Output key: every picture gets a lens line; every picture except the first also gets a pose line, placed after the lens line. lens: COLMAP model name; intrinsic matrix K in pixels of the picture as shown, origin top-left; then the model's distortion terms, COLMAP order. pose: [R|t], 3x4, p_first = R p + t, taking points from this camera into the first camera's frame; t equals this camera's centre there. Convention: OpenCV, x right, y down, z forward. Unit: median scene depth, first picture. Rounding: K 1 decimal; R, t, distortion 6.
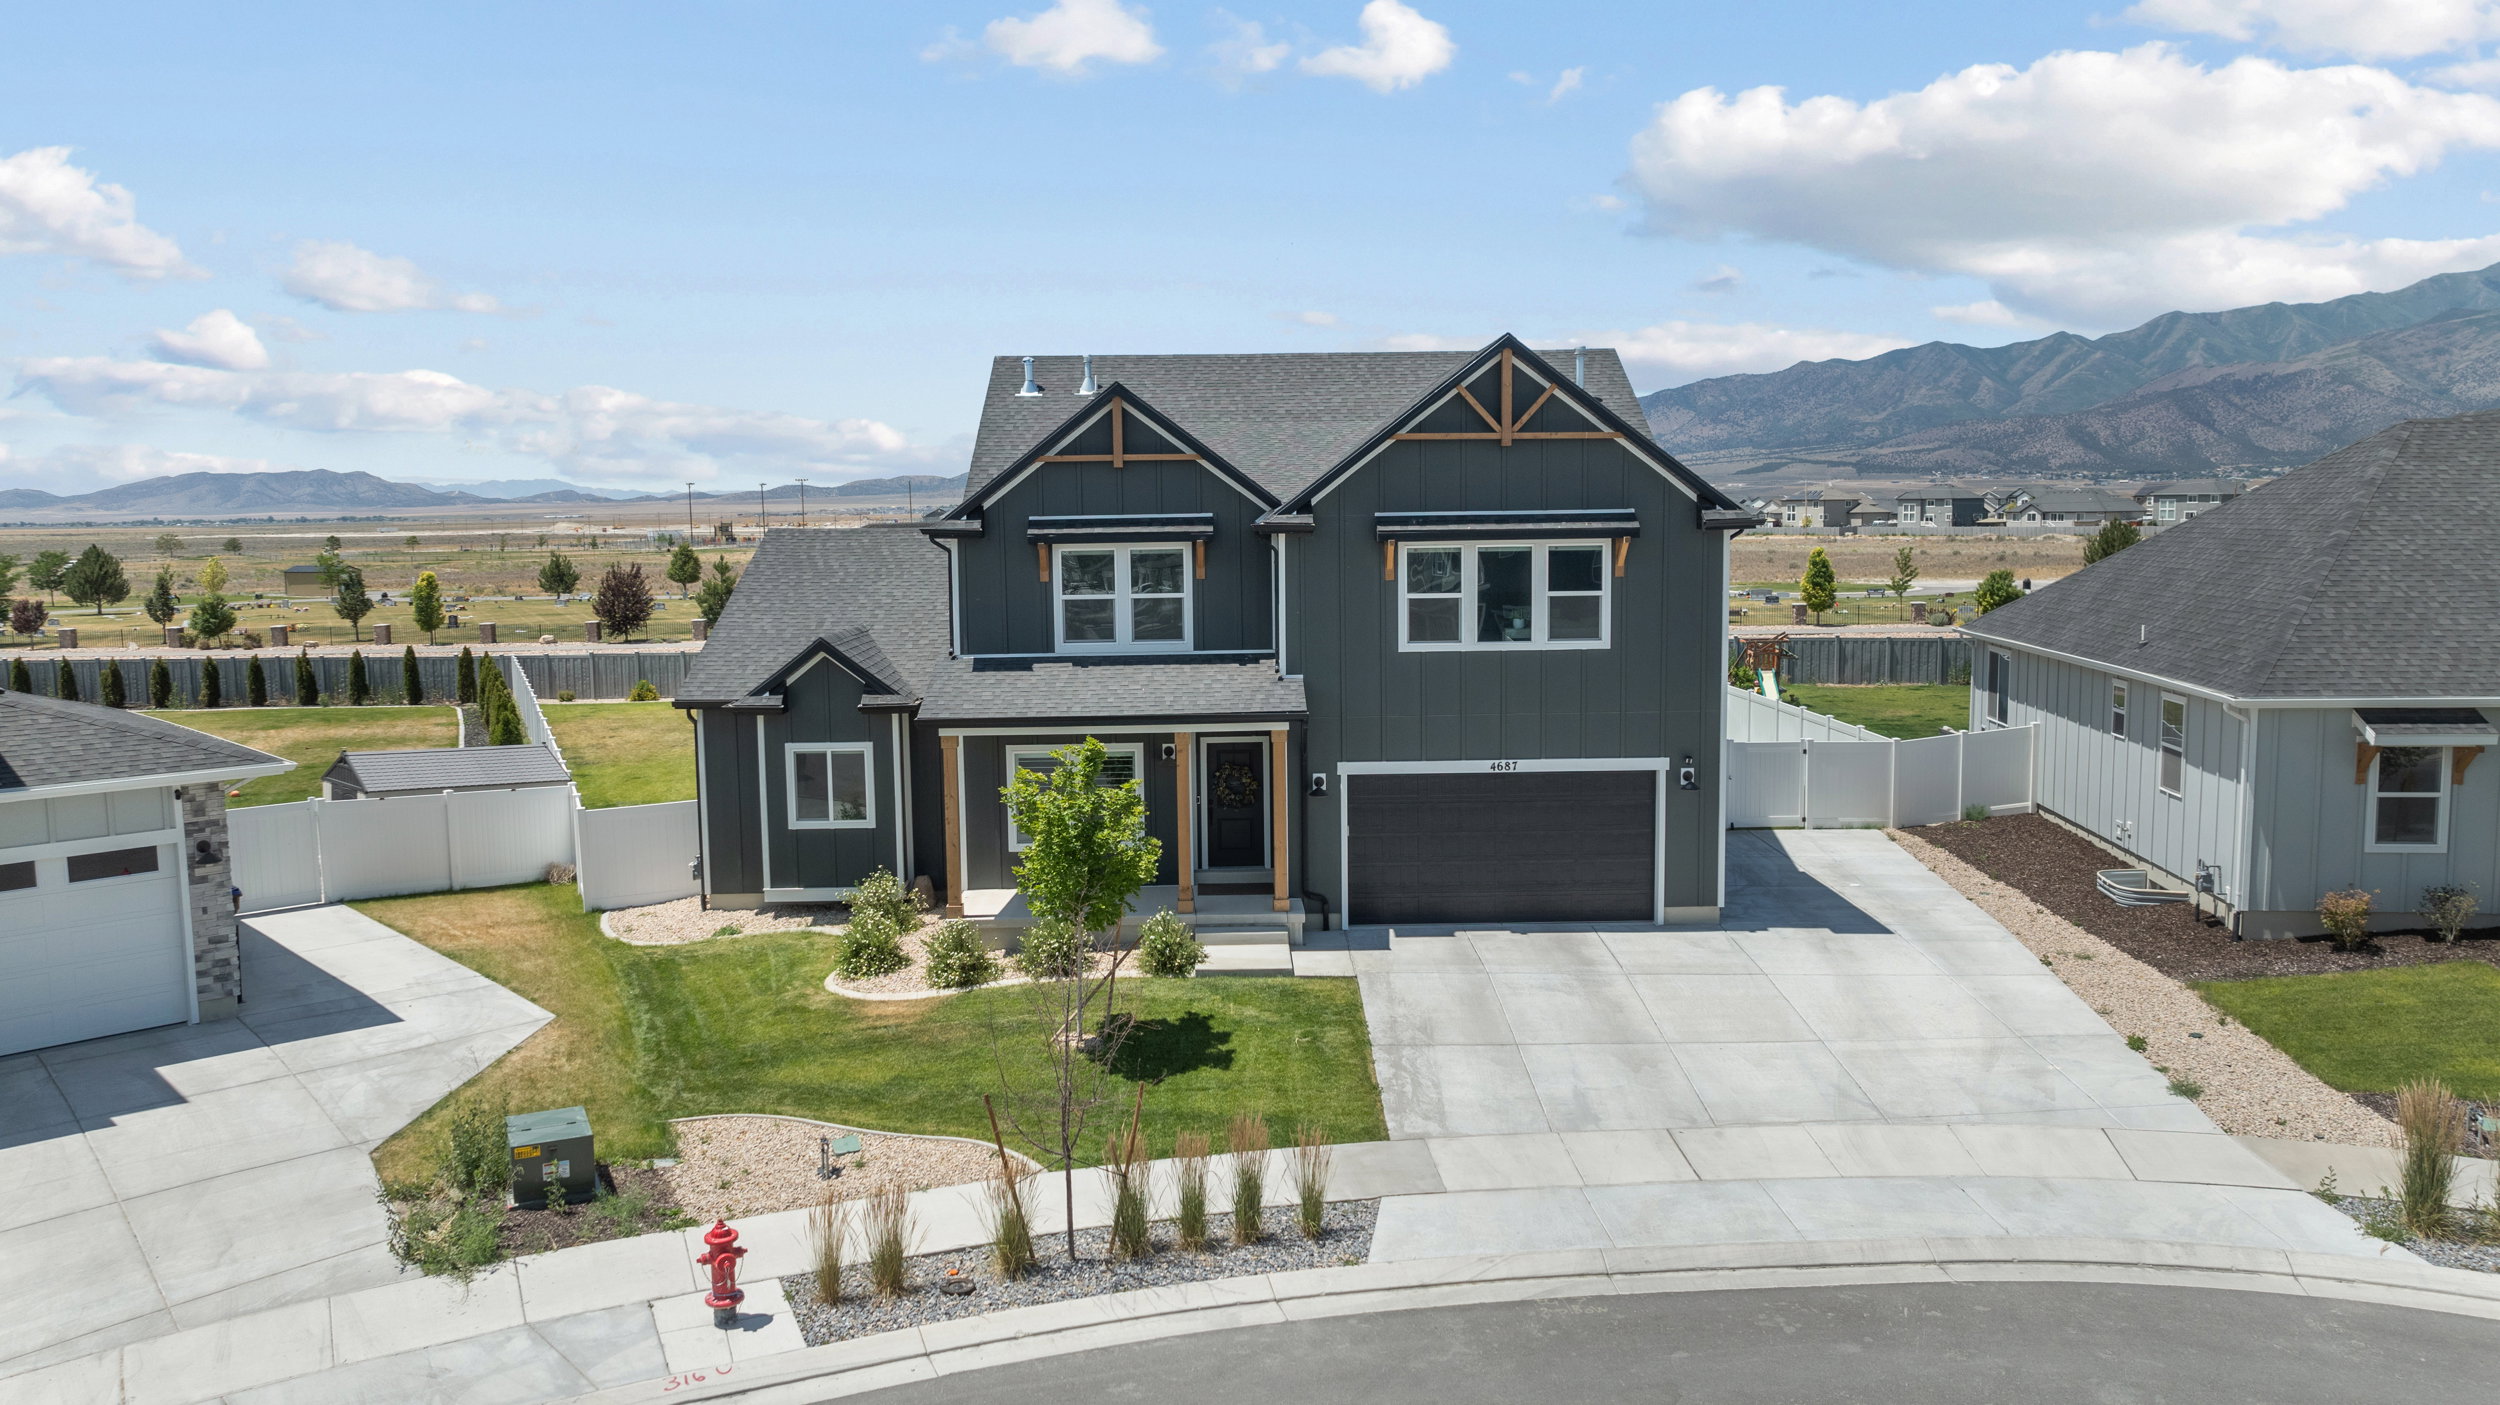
lens RADIAL K [[1751.0, 0, 1254.5], [0, 1751.0, 707.2], [0, 0, 1]] dist [-0.018524, 0.003720]
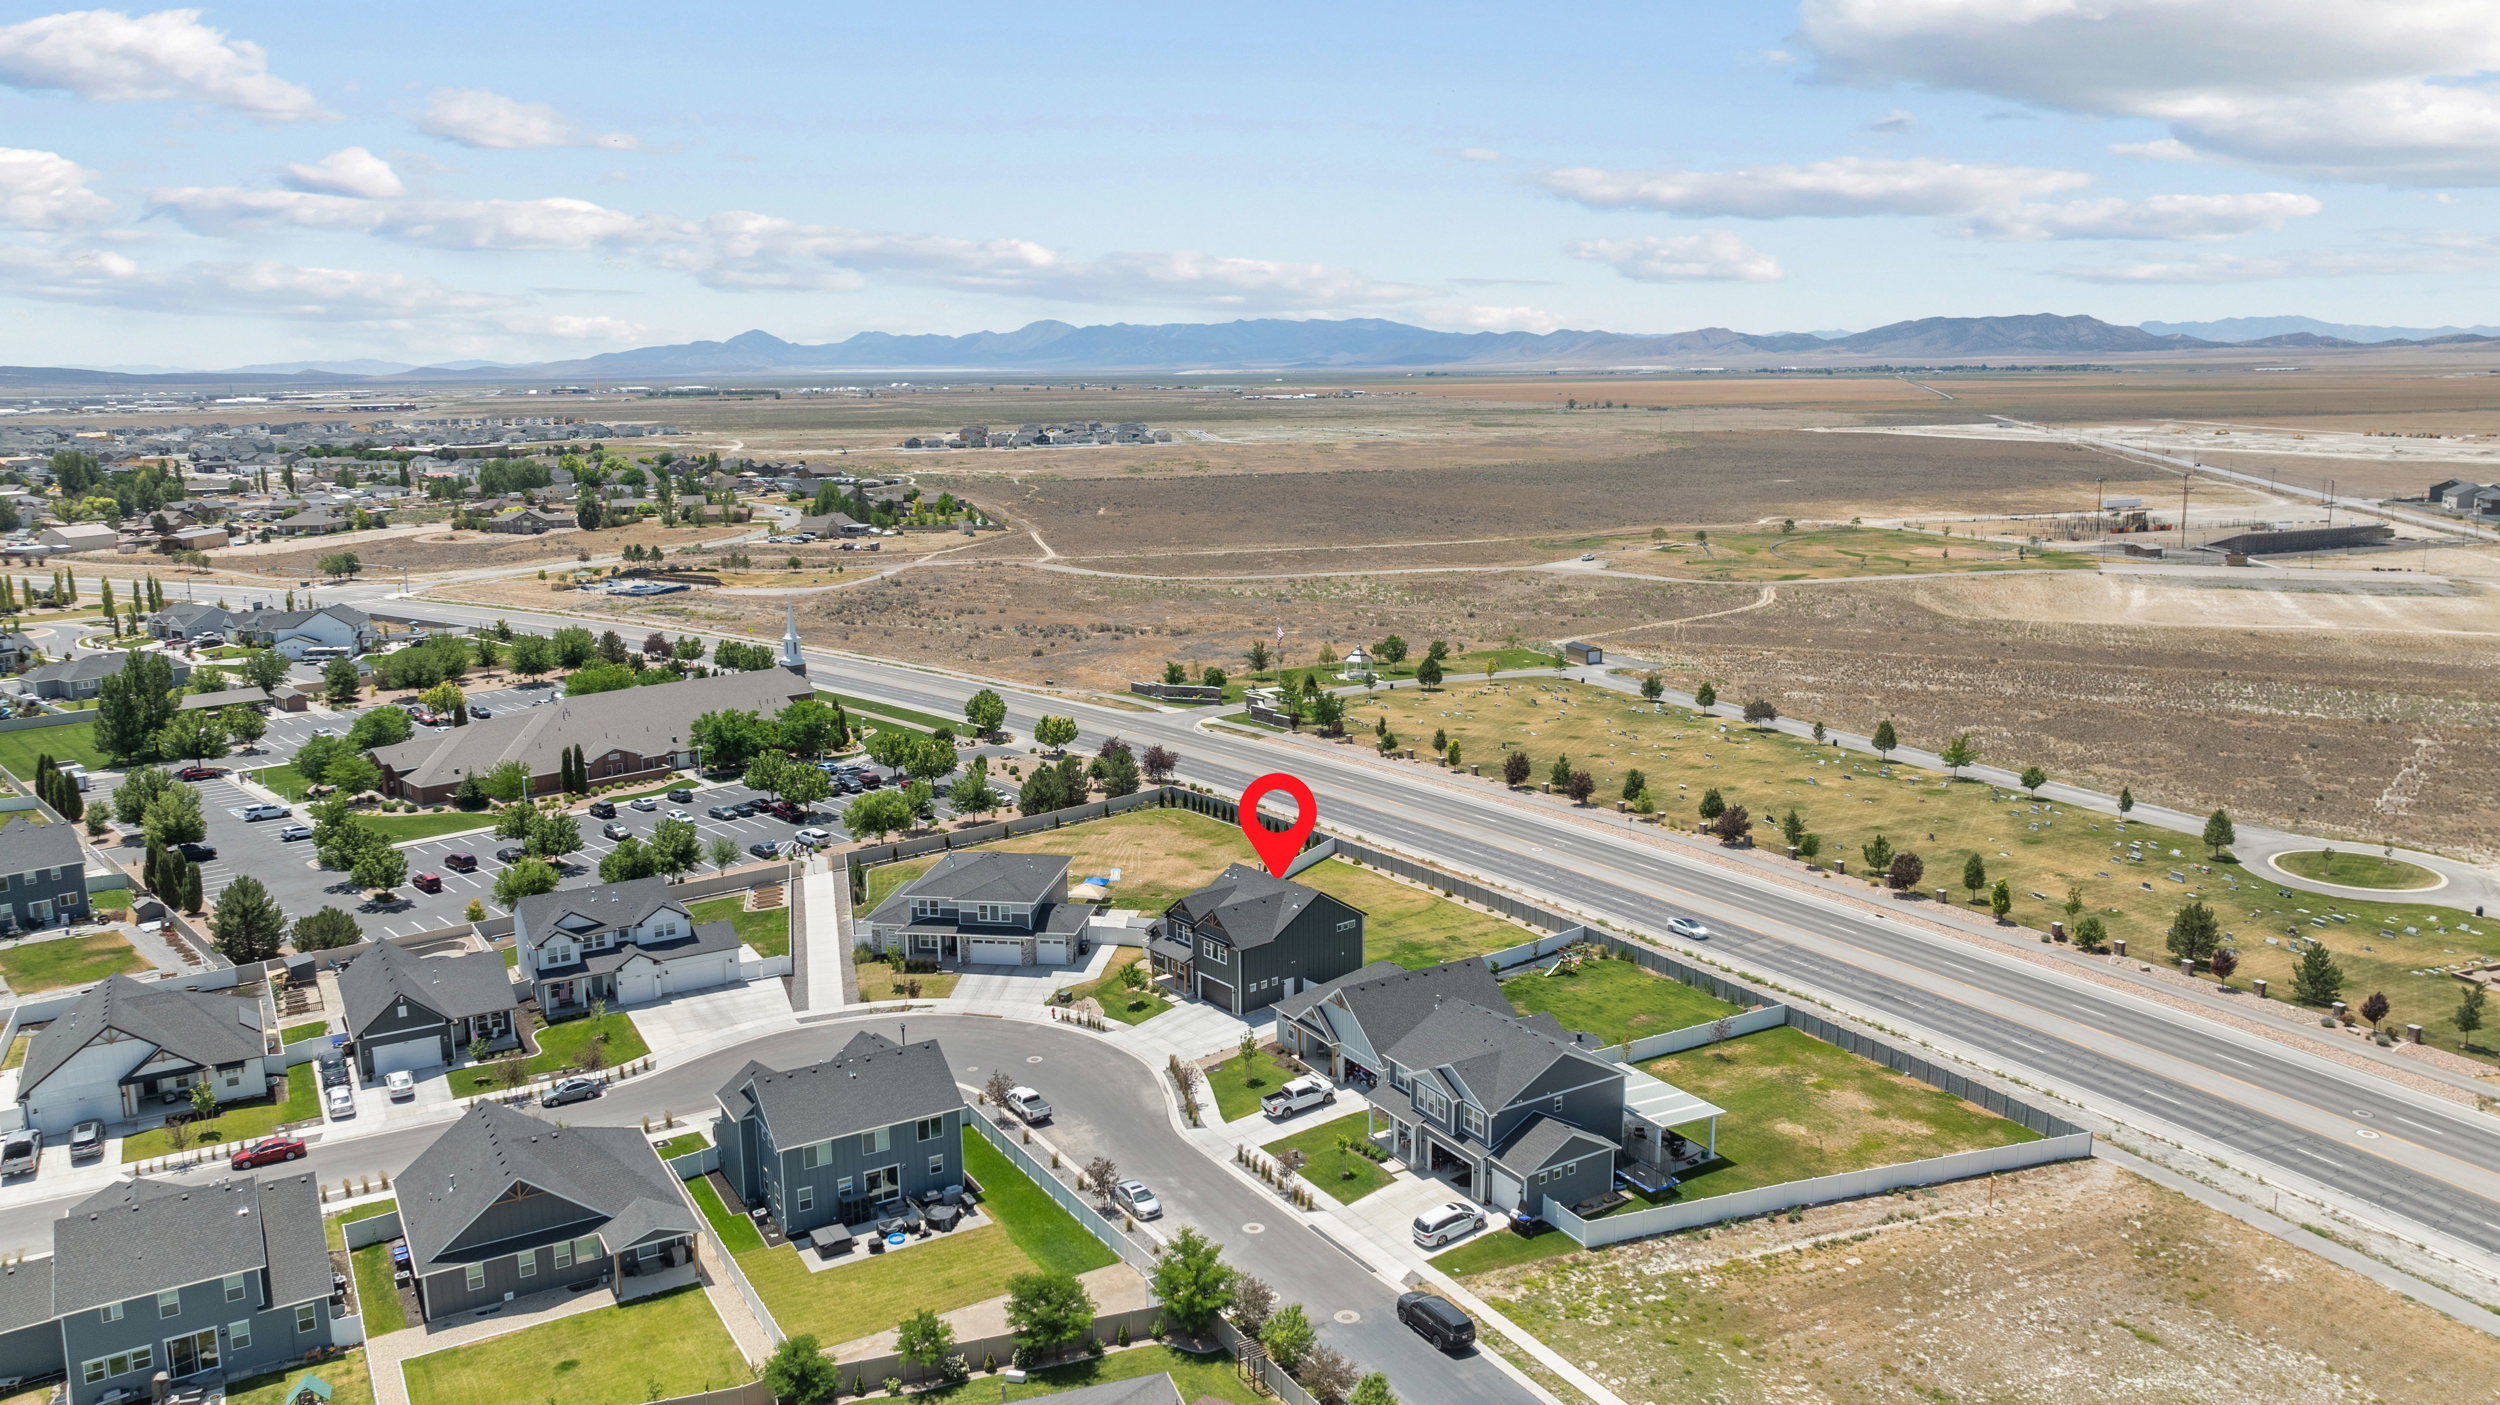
lens RADIAL K [[1751.0, 0, 1254.5], [0, 1751.0, 707.2], [0, 0, 1]] dist [-0.018524, 0.003720]
pose [[0.619918, 0.160080, -0.768164, 5.123005], [-0.095283, 0.987082, 0.128805, -1.826901], [0.778860, -0.006655, 0.627162, -2.839861]]
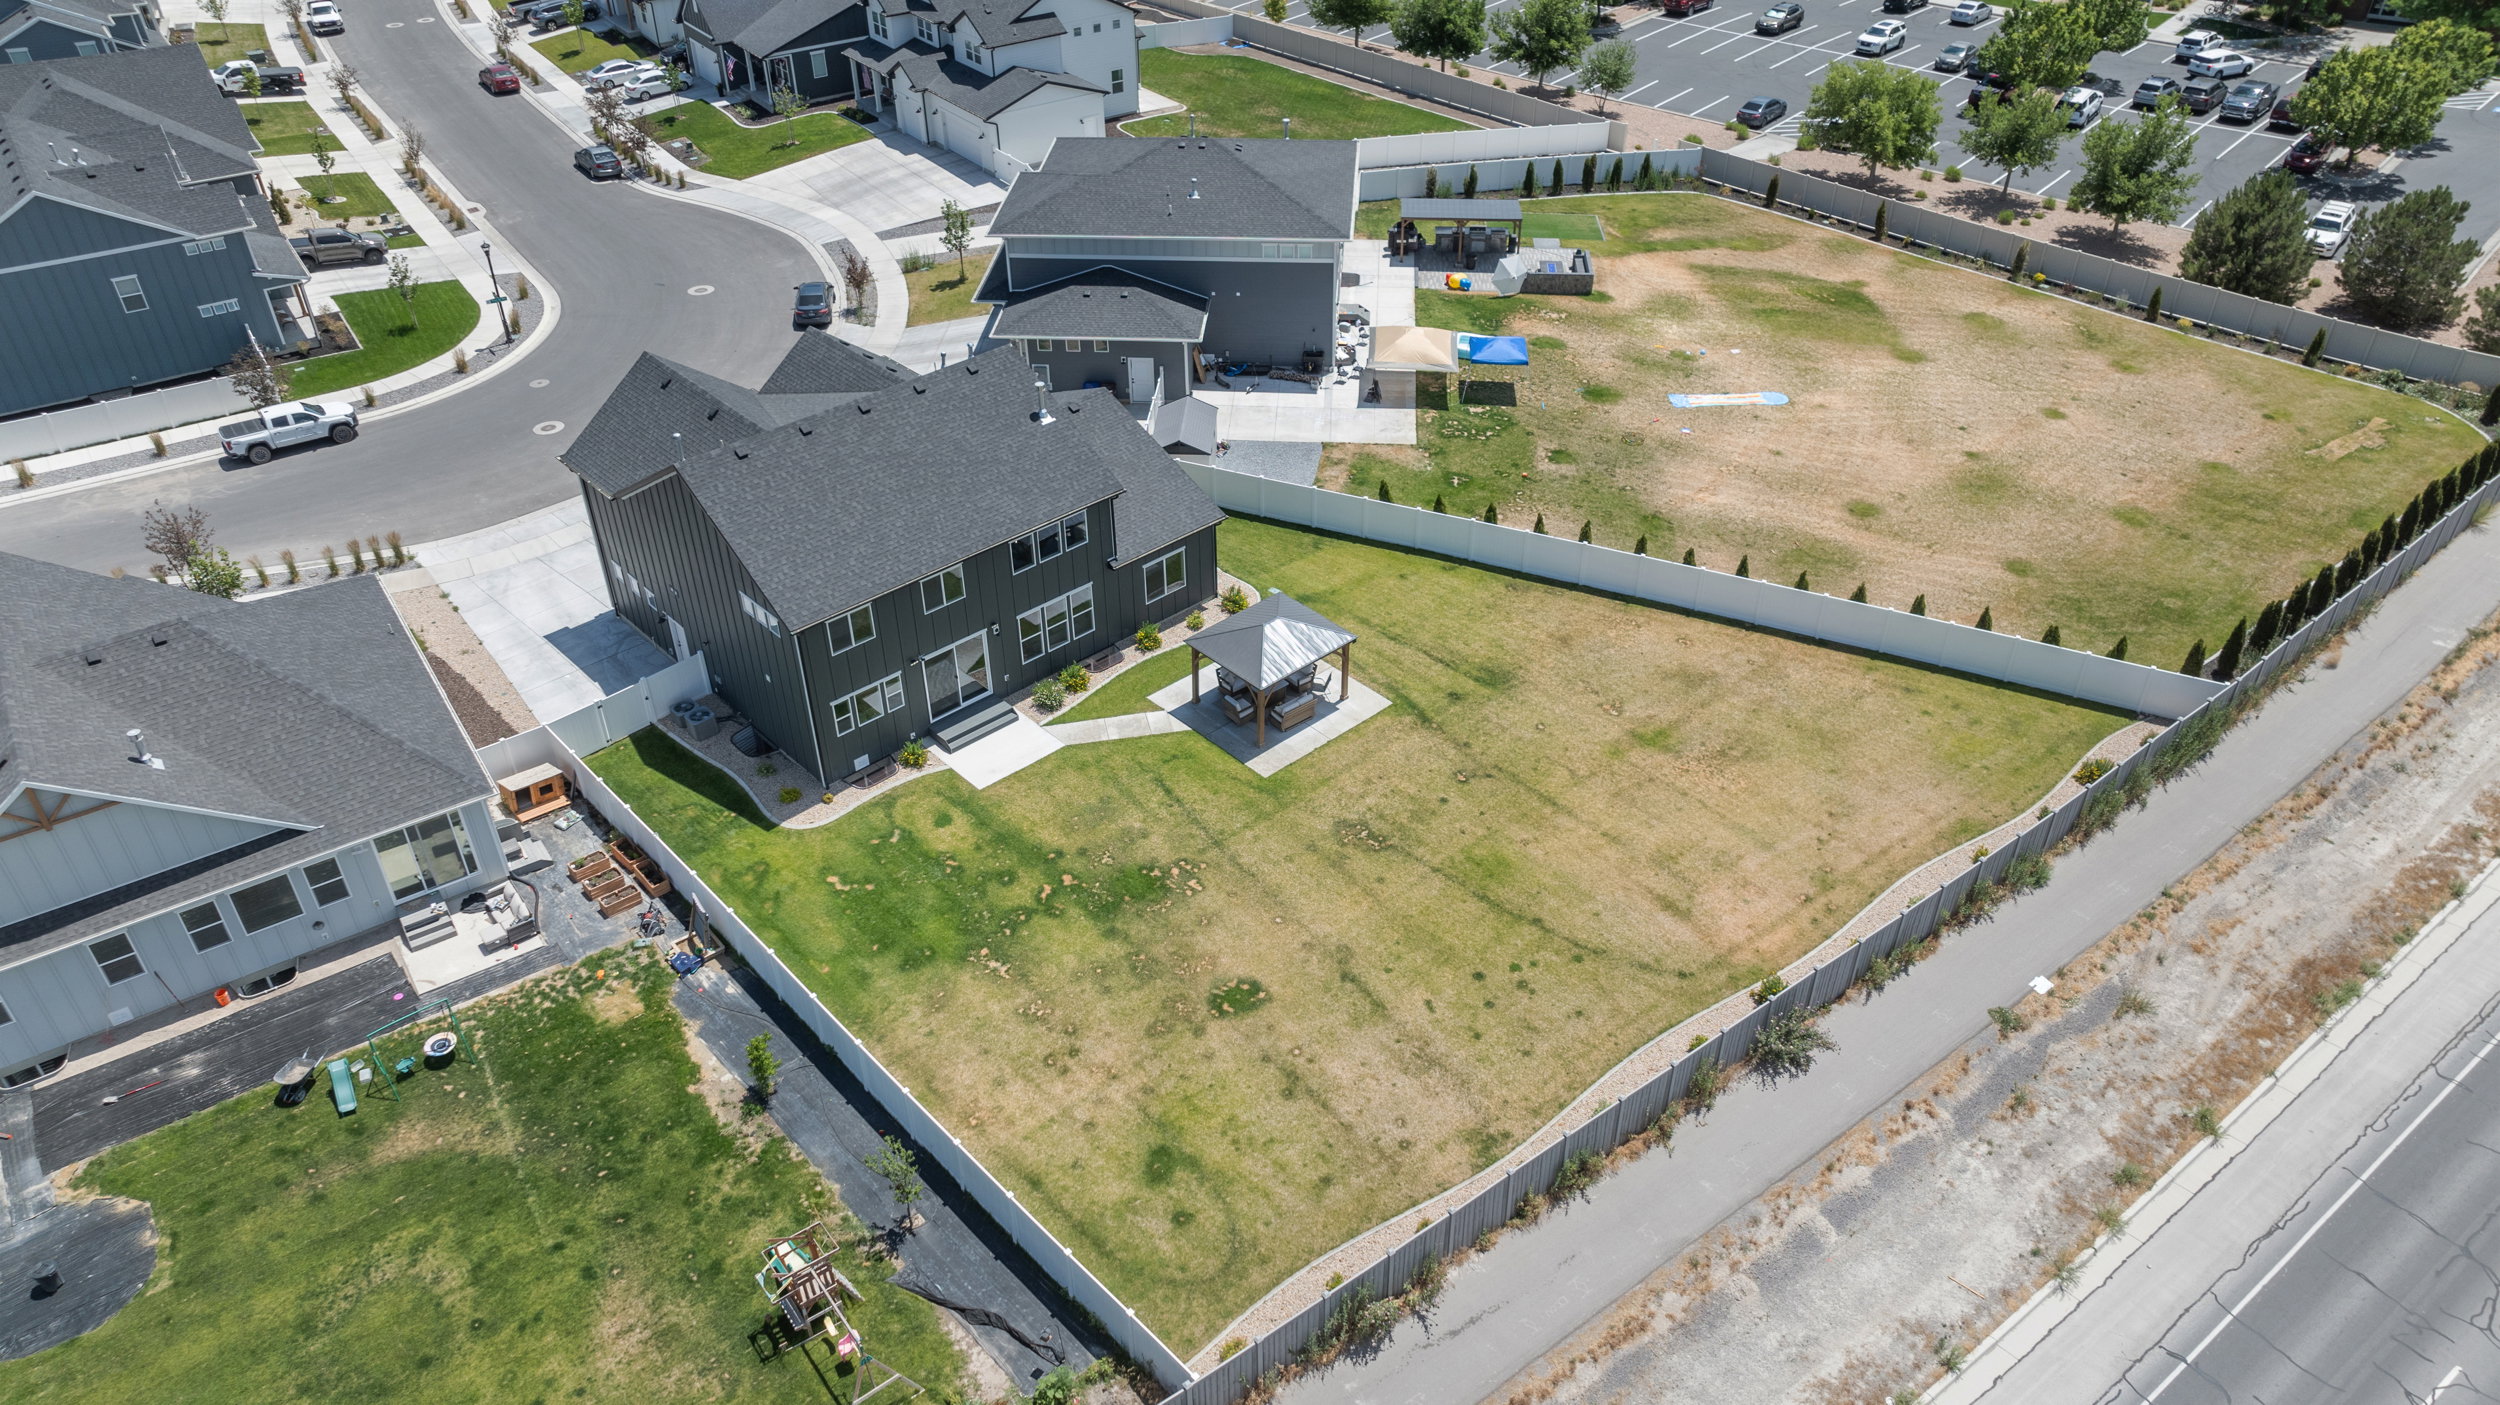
lens RADIAL K [[1751.0, 0, 1254.5], [0, 1751.0, 707.2], [0, 0, 1]] dist [-0.018524, 0.003720]
pose [[-0.743197, 0.409601, -0.529042, 1.065502], [-0.058943, 0.747552, 0.661582, -1.590075], [0.666471, 0.522869, -0.531435, 3.325087]]
